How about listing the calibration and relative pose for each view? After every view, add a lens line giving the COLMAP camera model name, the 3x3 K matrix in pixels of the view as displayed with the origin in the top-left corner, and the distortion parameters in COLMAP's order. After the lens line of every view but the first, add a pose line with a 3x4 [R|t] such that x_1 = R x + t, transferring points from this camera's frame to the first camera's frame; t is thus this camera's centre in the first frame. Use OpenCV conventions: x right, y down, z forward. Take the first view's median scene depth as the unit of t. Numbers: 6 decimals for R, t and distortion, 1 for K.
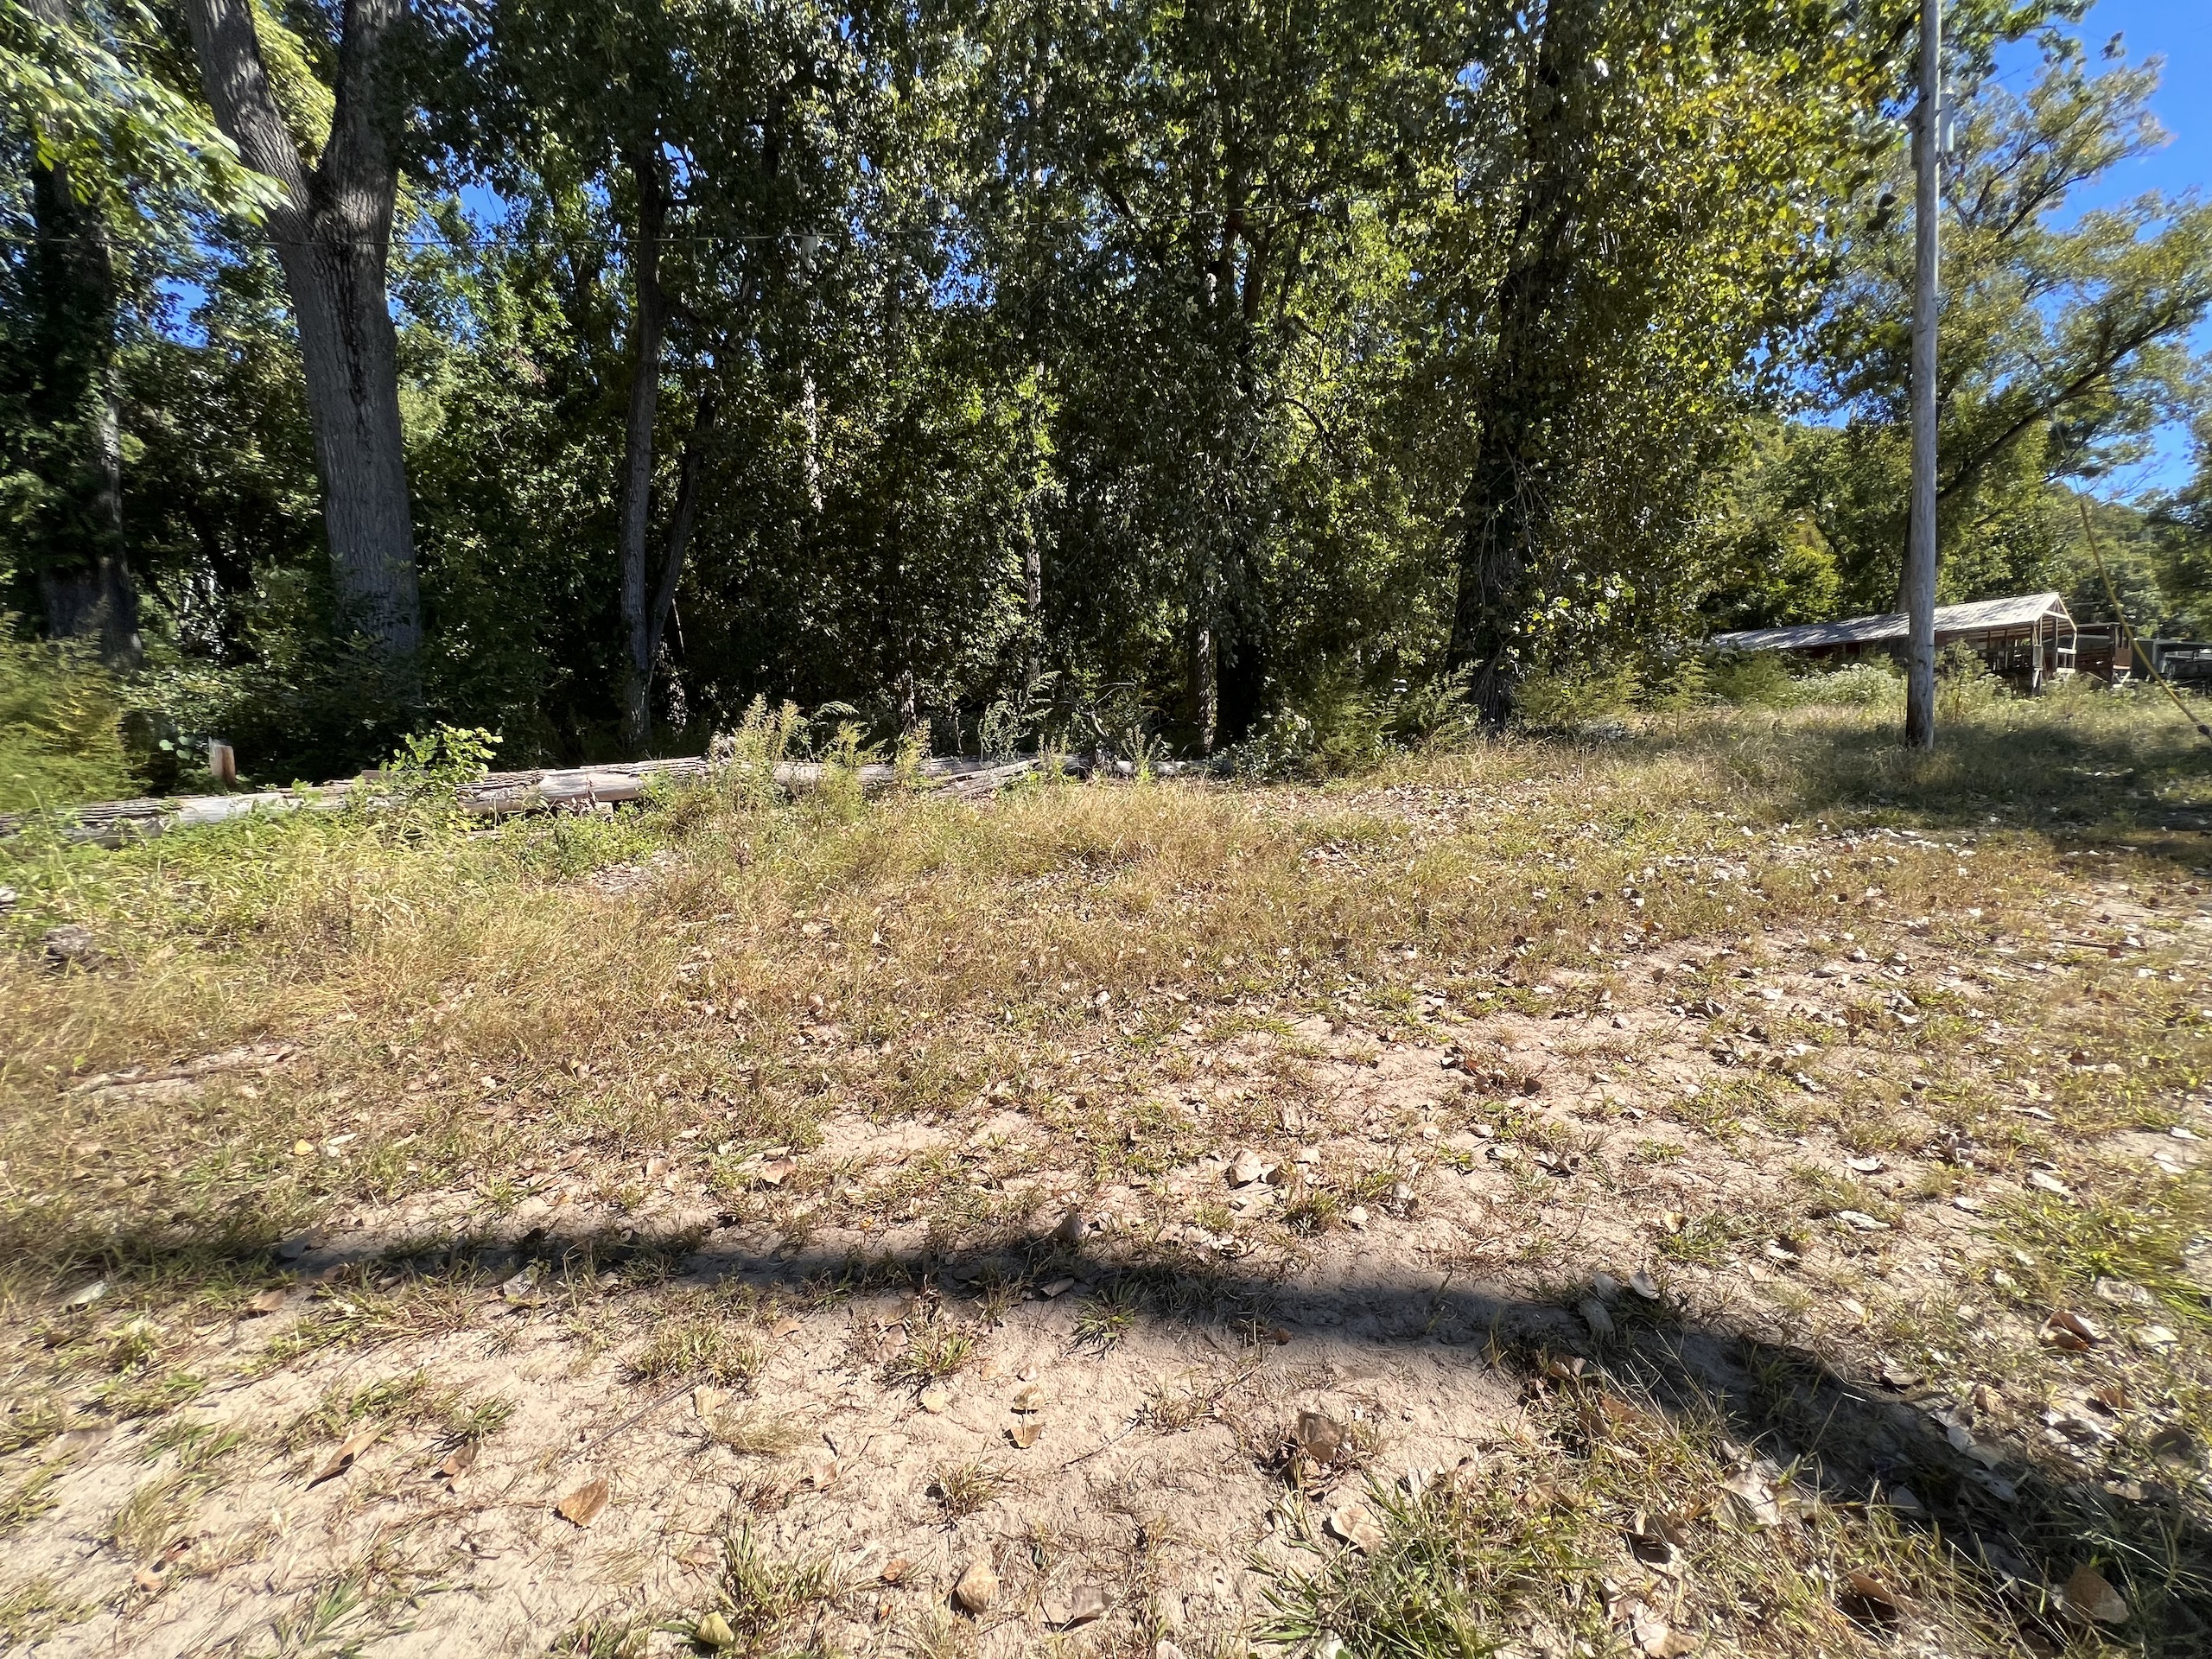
lens RADIAL K [[886.9, 0, 1105.3], [0, 886.9, 833.0], [0, 0, 1]] dist [-0.000080, -0.000168]
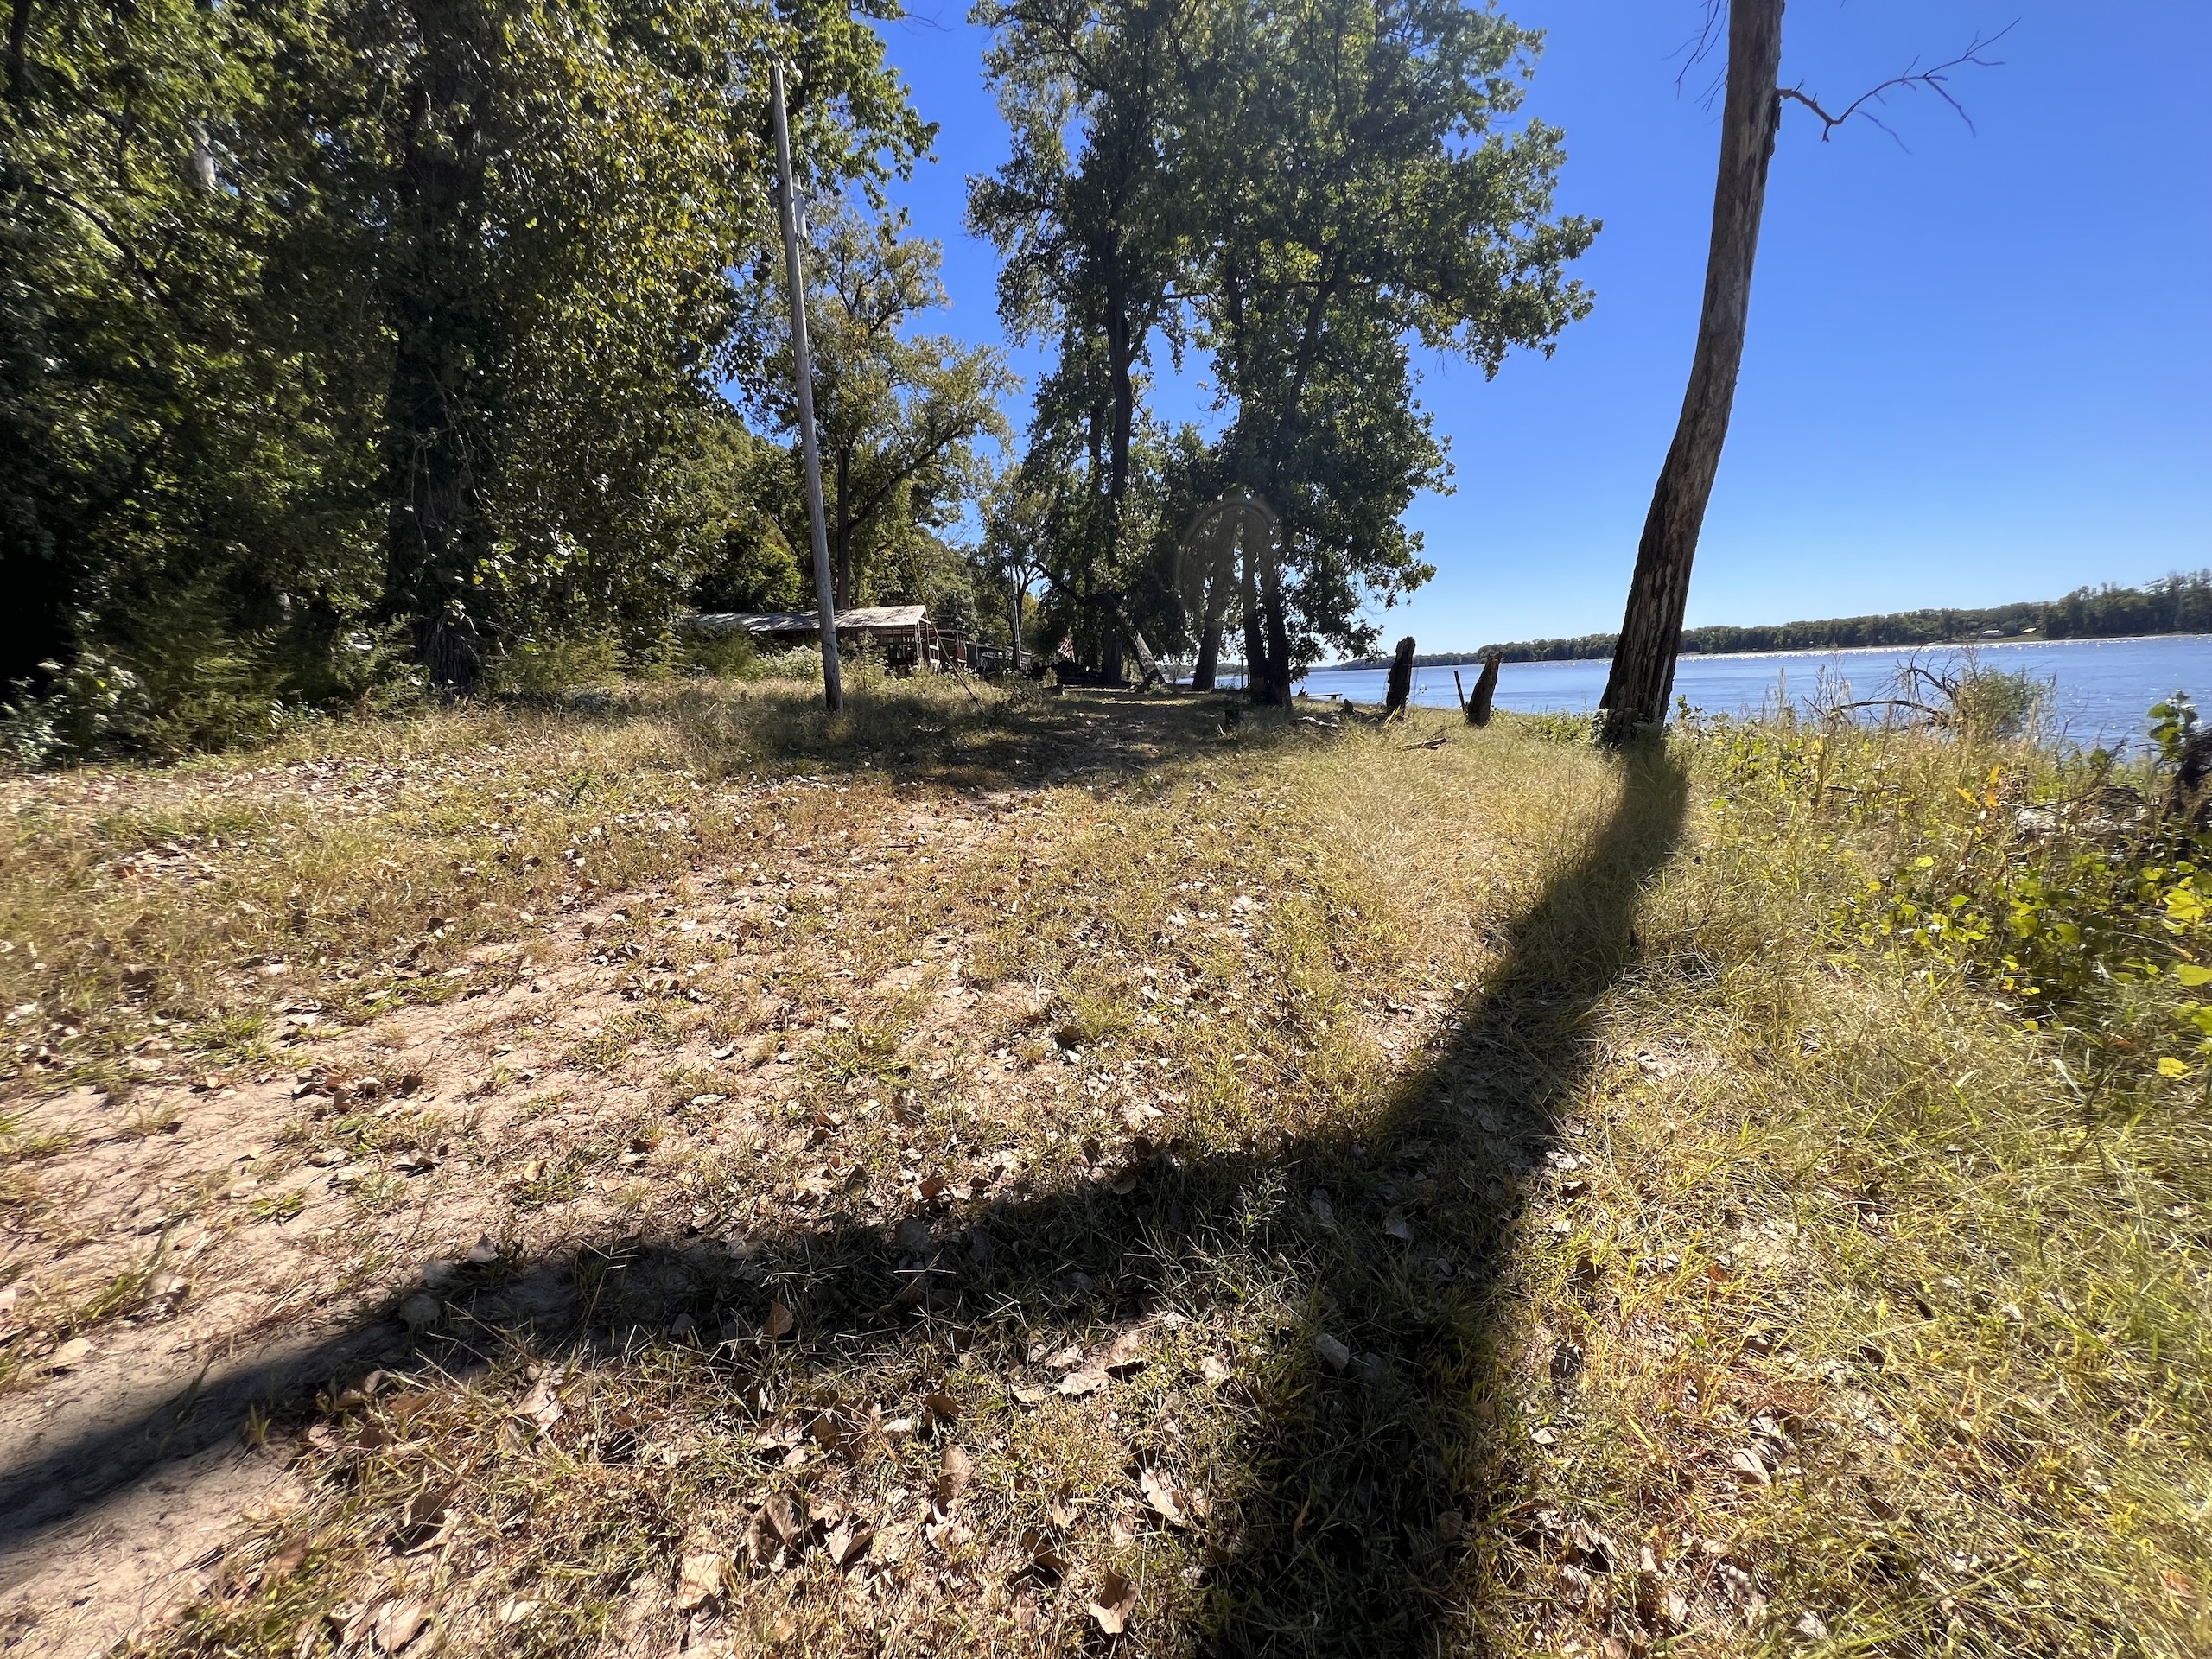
lens RADIAL K [[886.9, 0, 1107.5], [0, 886.9, 828.6], [0, 0, 1]] dist [-0.000080, -0.000168]
pose [[0.538774, -0.110276, 0.835202, 0.099496], [0.086553, 0.993395, 0.075329, 0.018250], [-0.837993, 0.031704, 0.544760, -0.049601]]
